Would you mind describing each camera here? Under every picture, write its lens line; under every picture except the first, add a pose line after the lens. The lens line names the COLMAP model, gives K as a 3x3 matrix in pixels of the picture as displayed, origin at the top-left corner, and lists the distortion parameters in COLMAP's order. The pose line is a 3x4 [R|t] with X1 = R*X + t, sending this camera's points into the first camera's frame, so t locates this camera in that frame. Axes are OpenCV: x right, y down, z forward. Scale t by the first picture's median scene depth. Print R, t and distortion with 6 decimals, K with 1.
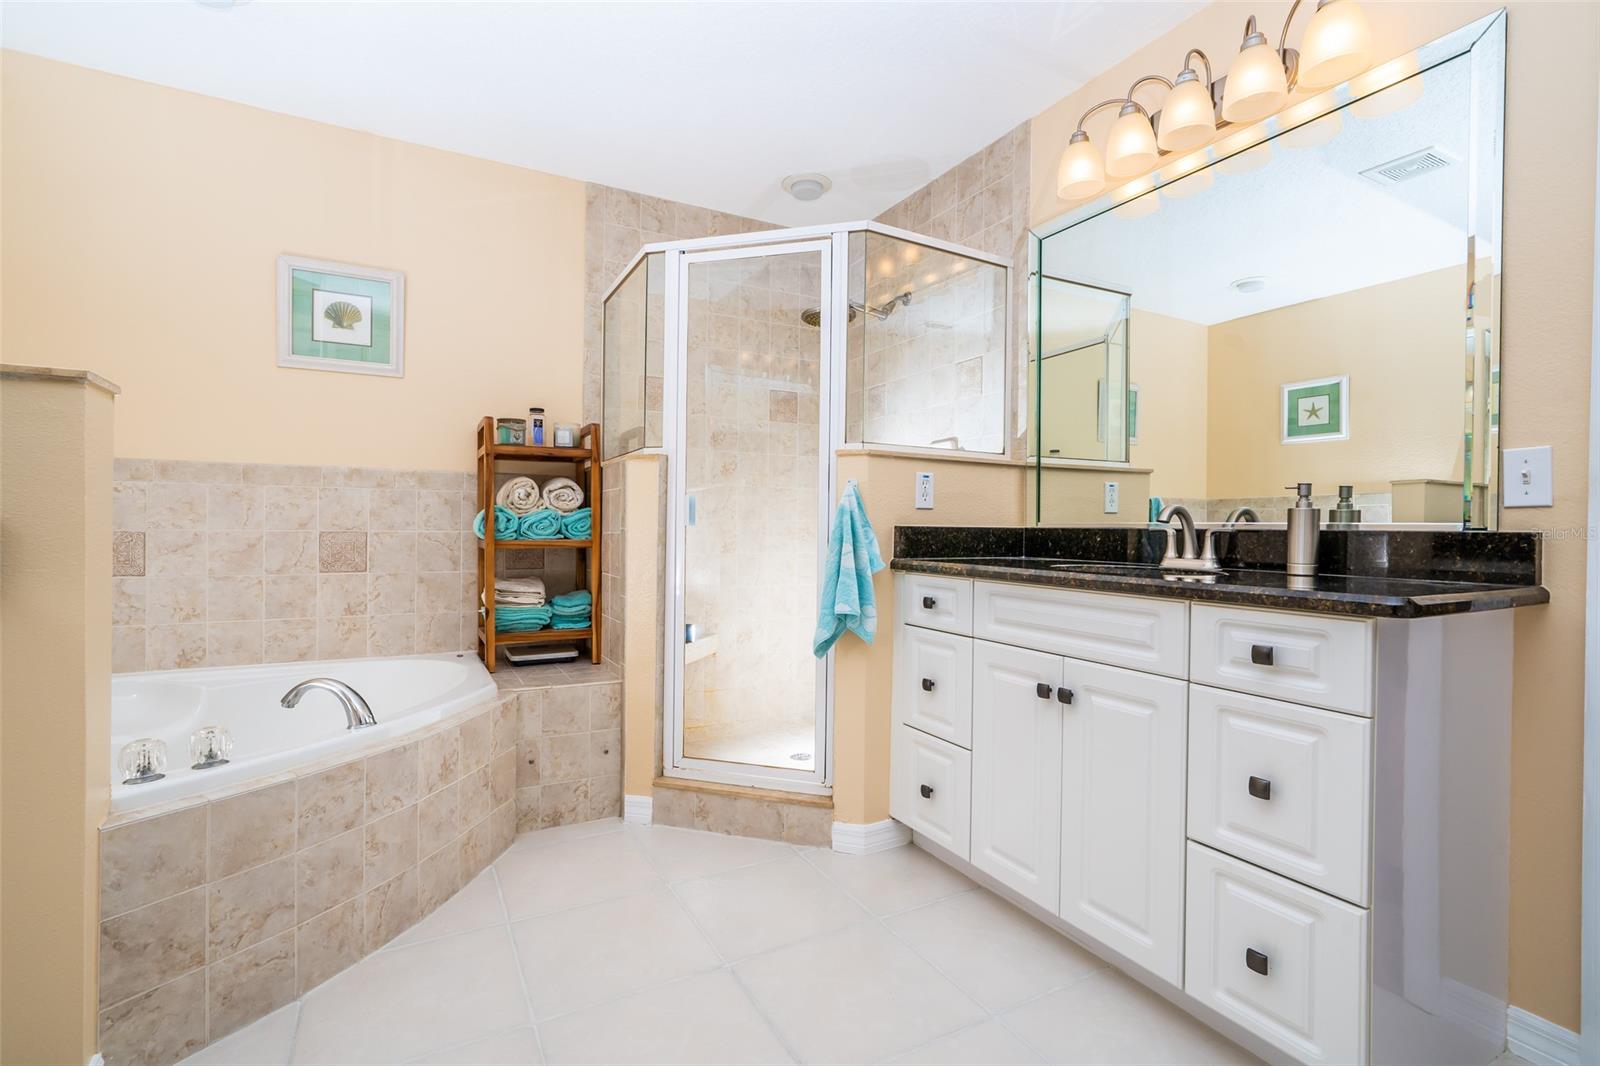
lens RADIAL K [[726.4, 0, 802.0], [0, 726.4, 534.4], [0, 0, 1]] dist [-0.016955, 0.007166]
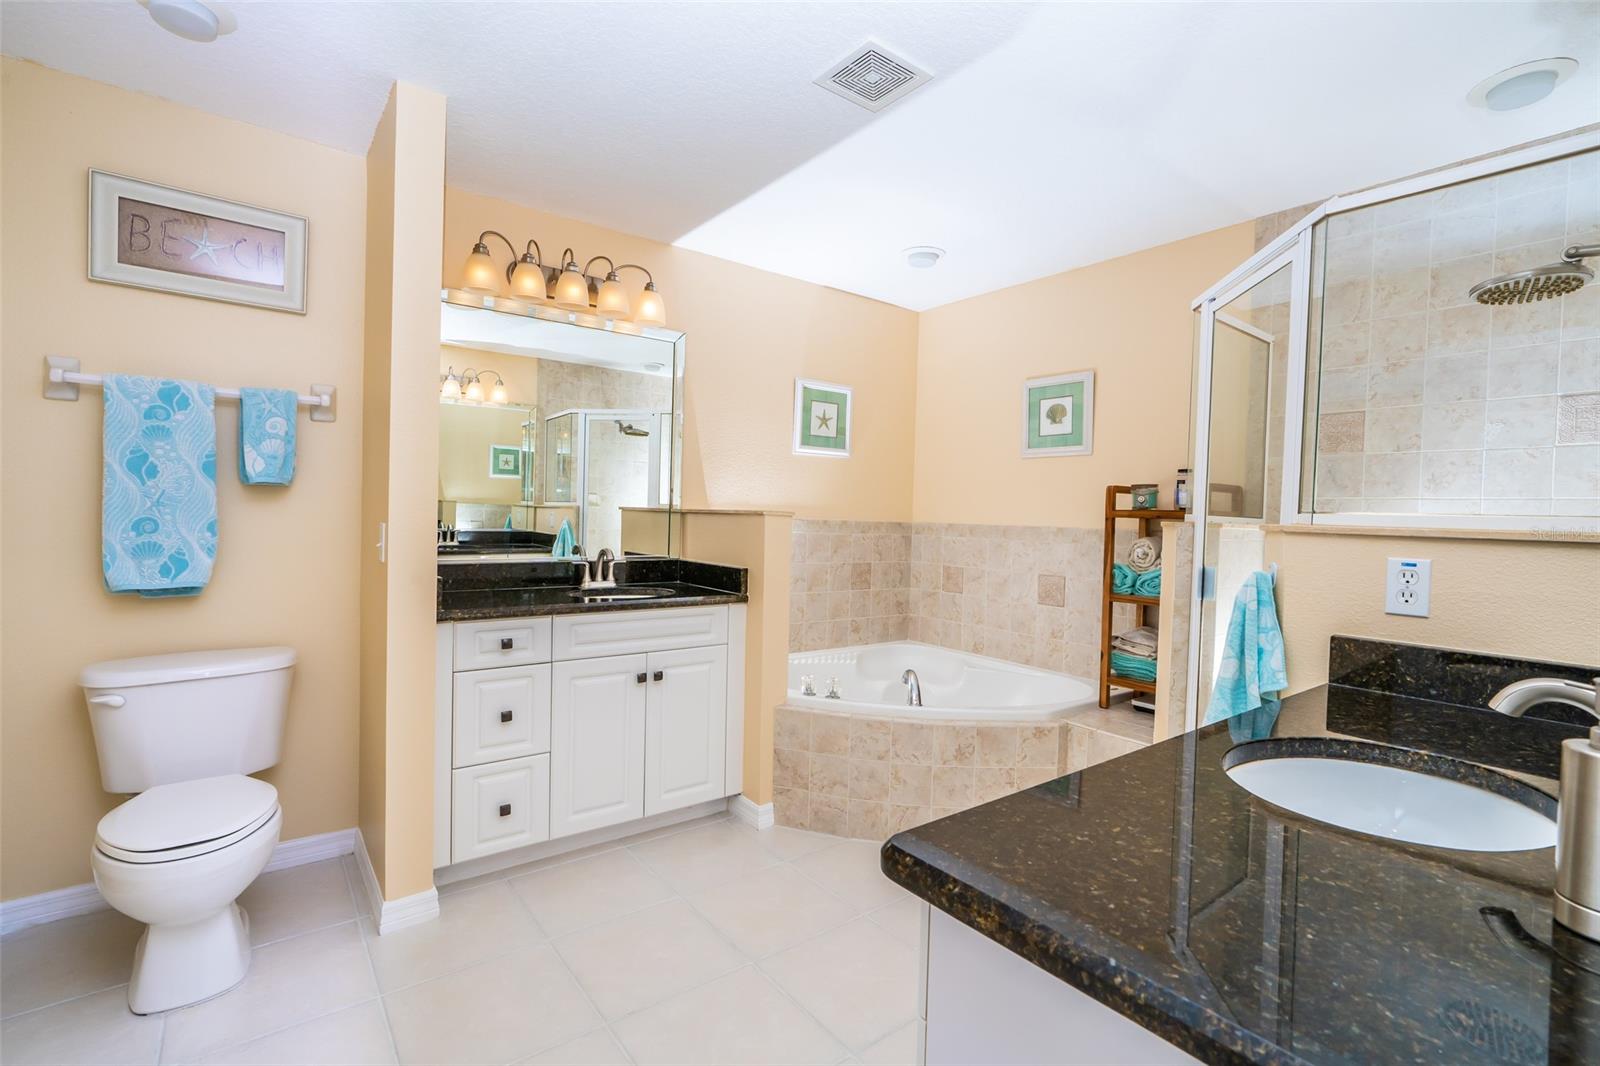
lens RADIAL K [[726.4, 0, 800.5], [0, 726.4, 532.5], [0, 0, 1]] dist [-0.016955, 0.007166]
pose [[0.153559, 0.019512, -0.987947, 0.646936], [-0.034479, 0.999302, 0.014377, -0.090131], [0.987538, 0.031856, 0.154125, 0.345468]]
